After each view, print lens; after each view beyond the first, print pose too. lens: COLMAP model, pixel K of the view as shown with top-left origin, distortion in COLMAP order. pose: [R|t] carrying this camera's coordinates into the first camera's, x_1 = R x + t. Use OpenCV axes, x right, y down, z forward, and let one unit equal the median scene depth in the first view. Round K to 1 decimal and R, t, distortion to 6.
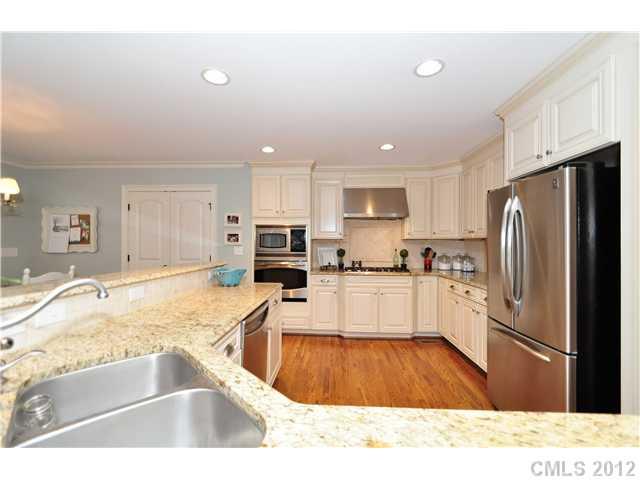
lens RADIAL K [[283.3, 0, 320.9], [0, 283.3, 241.7], [0, 0, 1]] dist [0.012437, -0.000255]
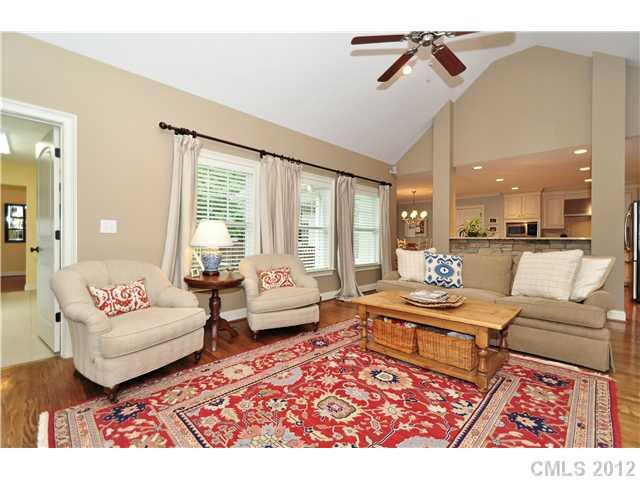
lens RADIAL K [[283.3, 0, 319.5], [0, 283.3, 240.7], [0, 0, 1]] dist [0.012437, -0.000255]
pose [[0.750807, 0.002773, -0.660516, 0.113874], [0.005110, 0.999937, 0.010007, 0.042290], [0.660502, -0.010889, 0.750746, -1.406254]]
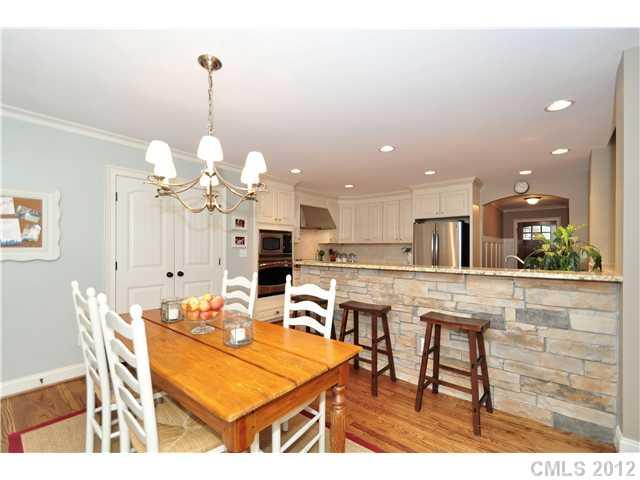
lens RADIAL K [[283.3, 0, 321.1], [0, 283.3, 245.1], [0, 0, 1]] dist [0.012437, -0.000255]
pose [[0.594213, 0.003087, 0.804301, -0.966980], [-0.001169, 0.999995, -0.002974, 0.005460], [-0.804307, 0.000827, 0.594214, 0.146004]]
